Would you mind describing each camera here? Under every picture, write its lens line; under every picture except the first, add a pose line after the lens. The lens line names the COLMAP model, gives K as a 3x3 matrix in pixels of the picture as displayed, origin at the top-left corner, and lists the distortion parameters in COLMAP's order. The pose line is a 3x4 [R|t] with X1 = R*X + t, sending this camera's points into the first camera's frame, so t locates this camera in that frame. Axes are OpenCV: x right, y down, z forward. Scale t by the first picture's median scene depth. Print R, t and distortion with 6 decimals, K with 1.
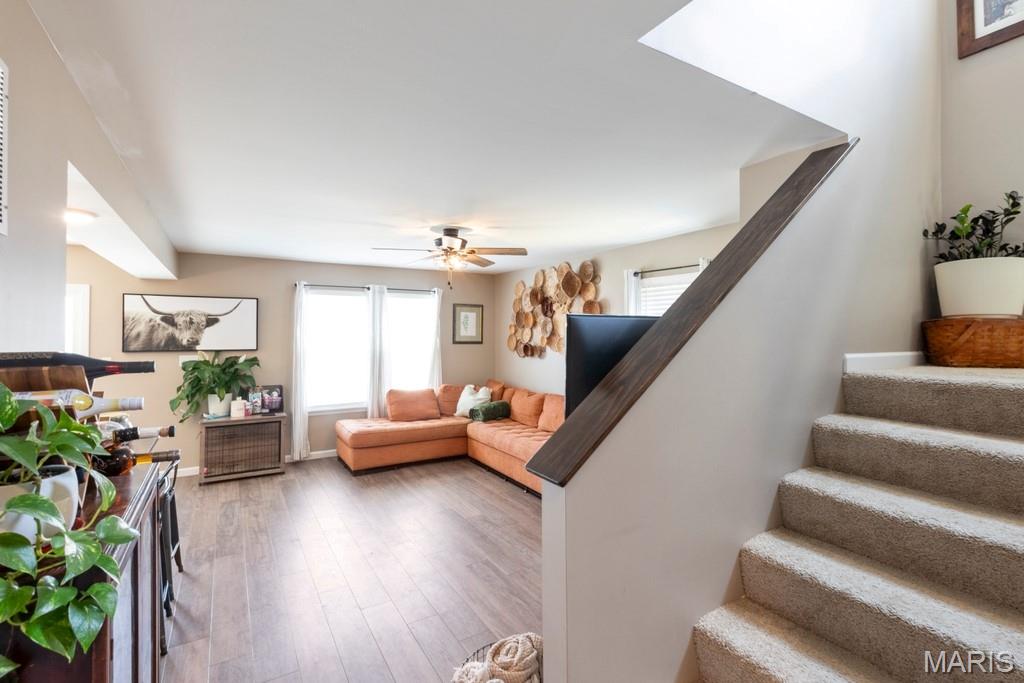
lens RADIAL K [[468.1, 0, 513.1], [0, 468.1, 328.6], [0, 0, 1]] dist [0.002904, -0.000079]
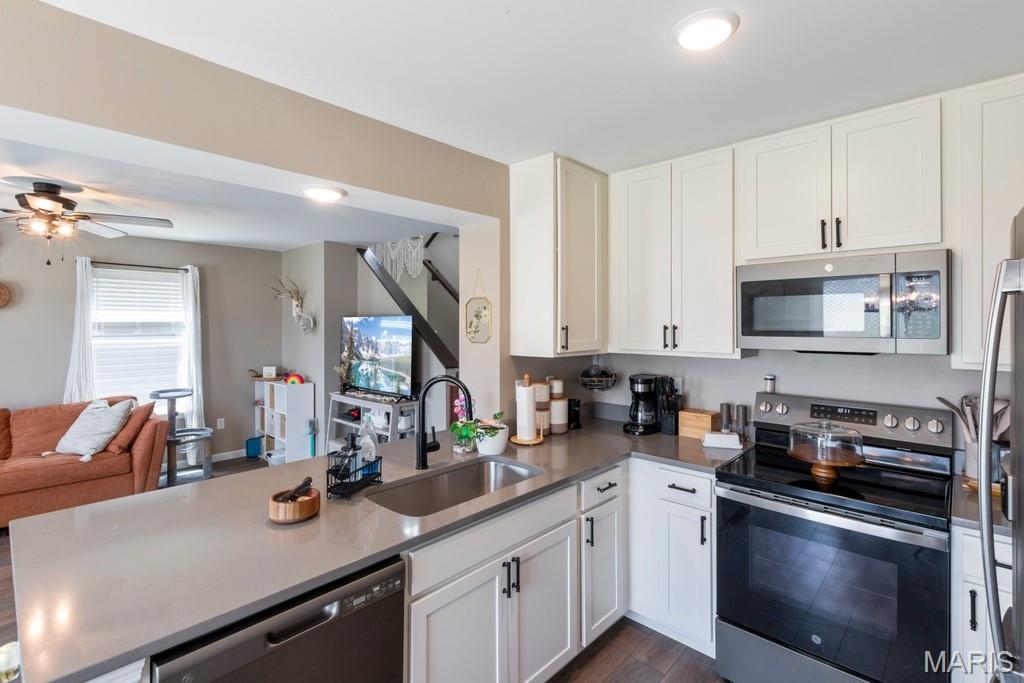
lens RADIAL K [[477.1, 0, 515.8], [0, 477.1, 320.8], [0, 0, 1]] dist [0.000172, 0.000169]
pose [[-0.273219, 0.006772, 0.961928, -0.807964], [-0.006841, 0.999936, -0.008983, 0.005470], [-0.961927, -0.009035, -0.273155, 0.369449]]
